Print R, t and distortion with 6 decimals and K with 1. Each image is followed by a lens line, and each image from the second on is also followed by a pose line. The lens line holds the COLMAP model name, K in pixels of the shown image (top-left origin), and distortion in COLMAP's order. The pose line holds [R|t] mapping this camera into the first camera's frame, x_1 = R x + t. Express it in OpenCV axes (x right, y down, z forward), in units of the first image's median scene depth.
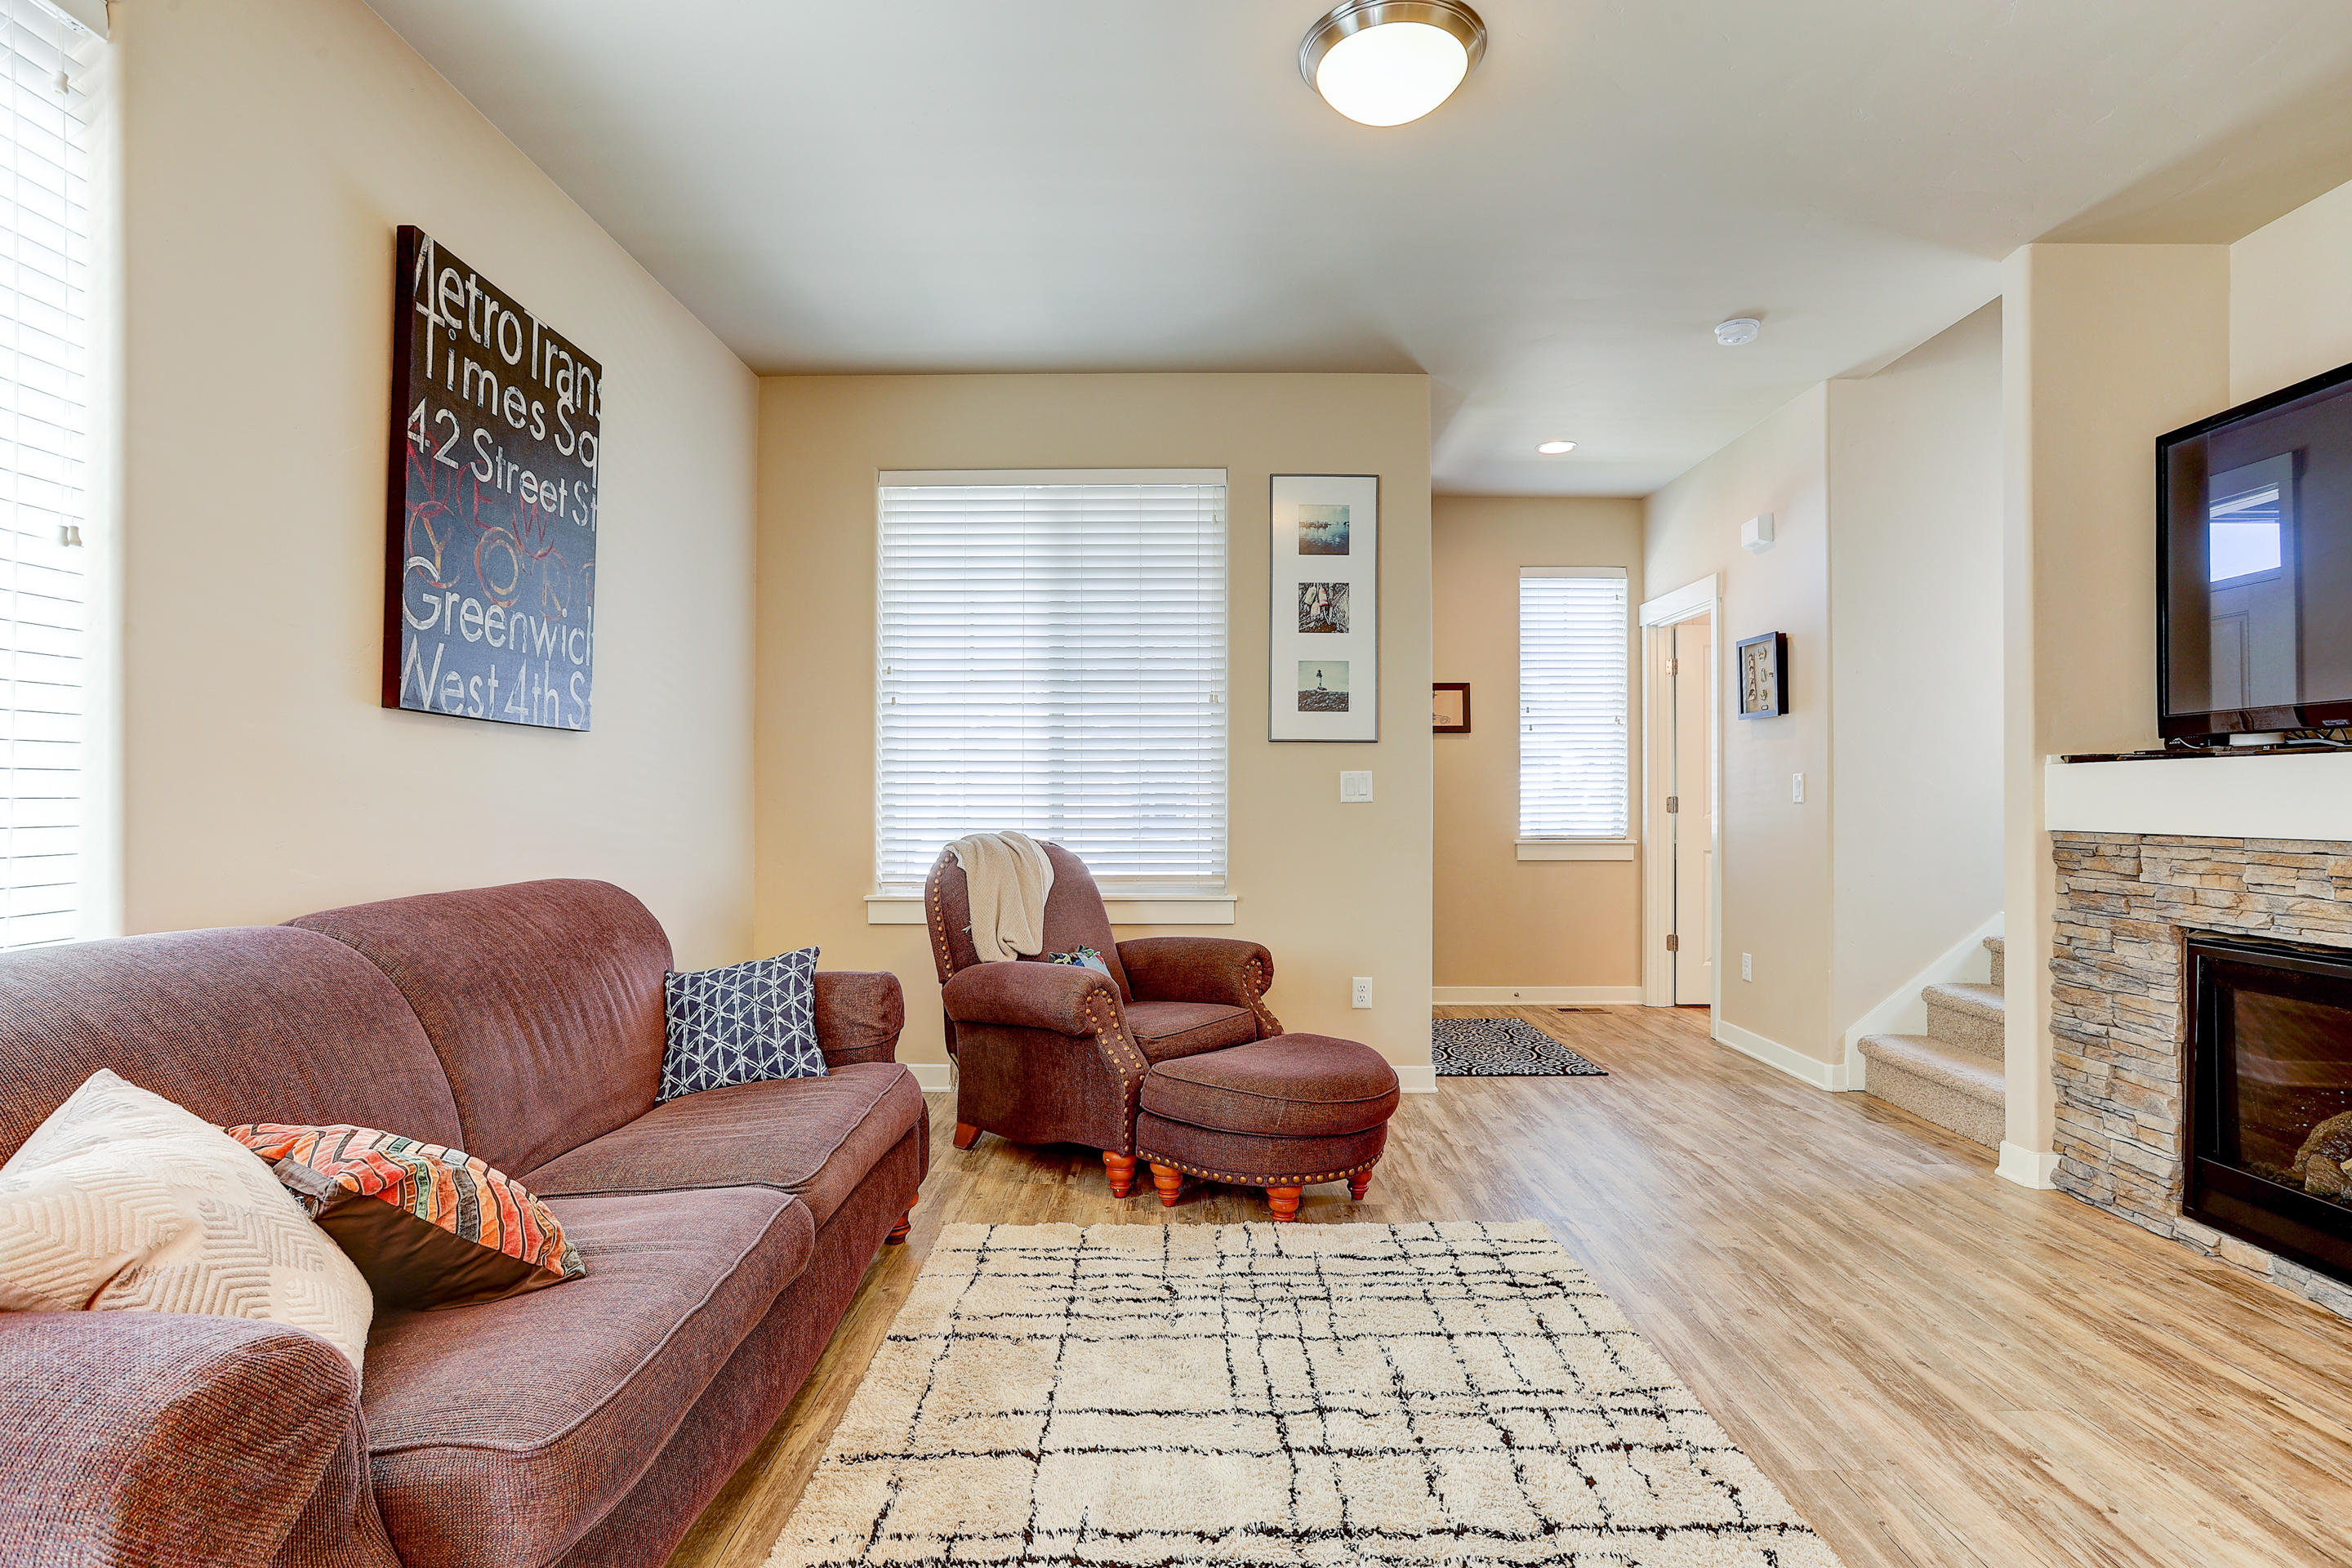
lens RADIAL K [[1153.3, 0, 1164.1], [0, 1153.3, 801.6], [0, 0, 1]] dist [-0.048241, 0.014950]
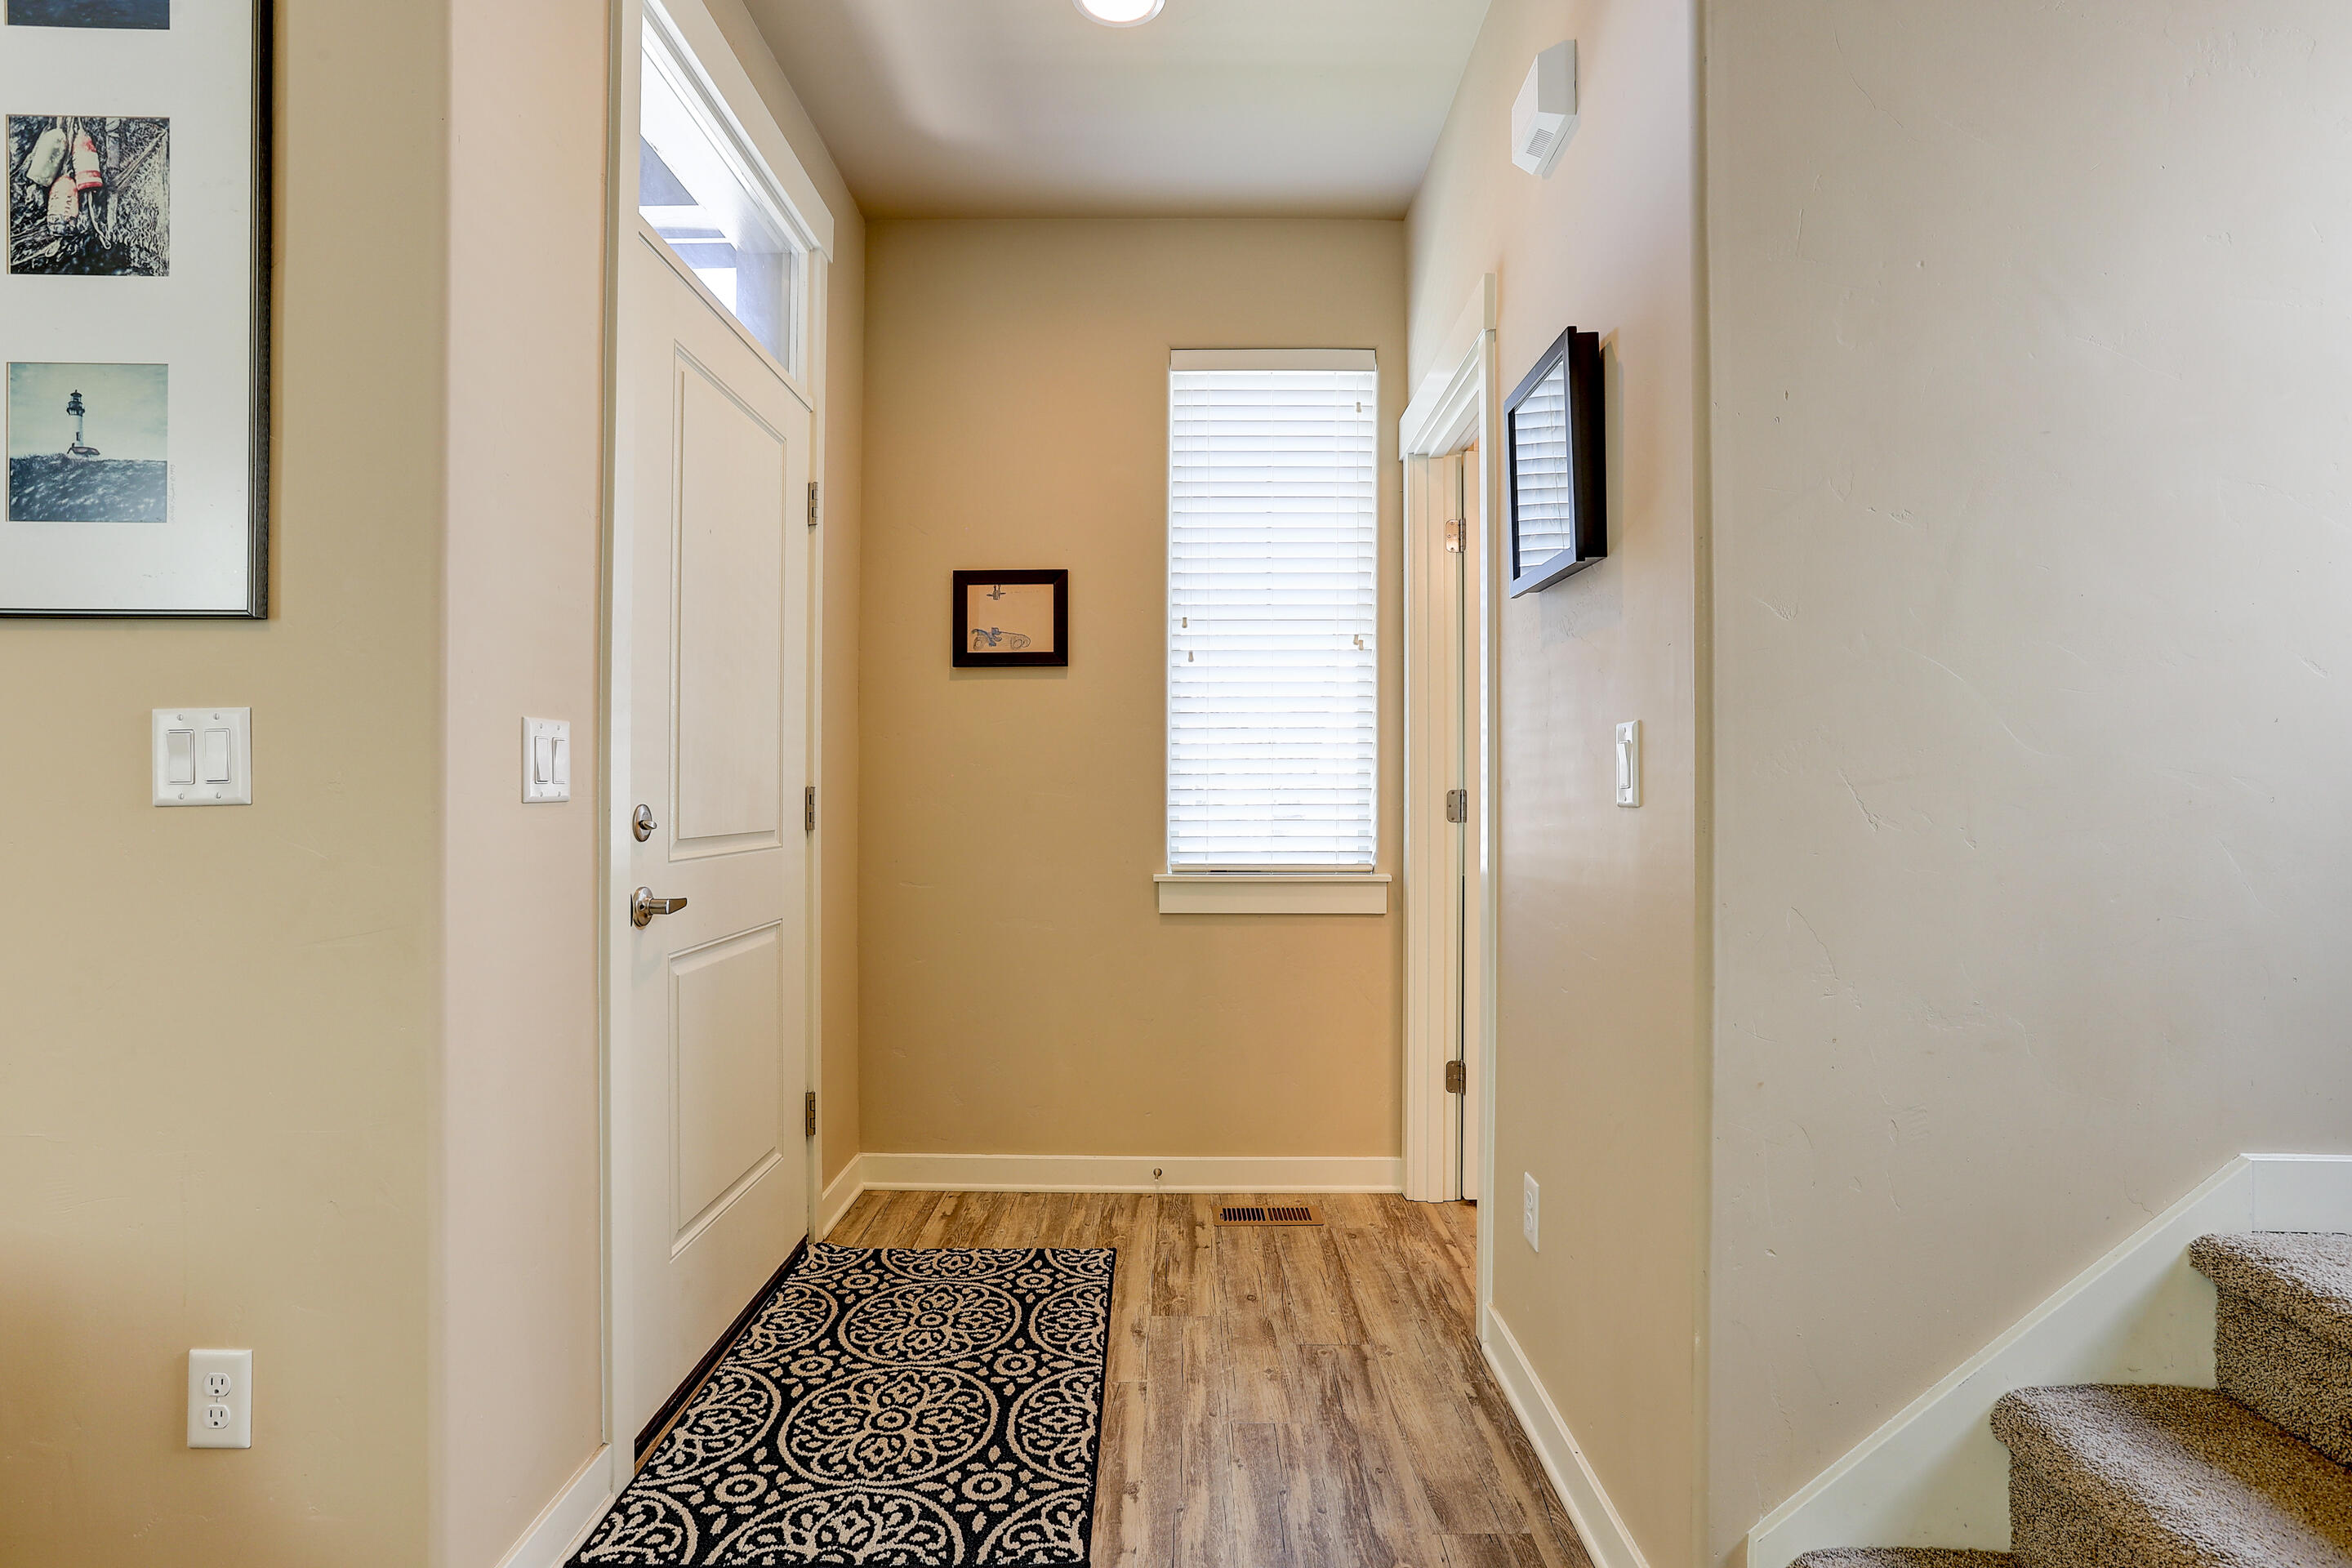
lens RADIAL K [[1153.3, 0, 1171.0], [0, 1153.3, 795.7], [0, 0, 1]] dist [-0.048241, 0.014950]
pose [[0.999873, -0.000221, 0.015916, 0.307862], [0.000229, 1.000000, -0.000483, -0.001375], [-0.015916, 0.000487, 0.999873, 0.487804]]
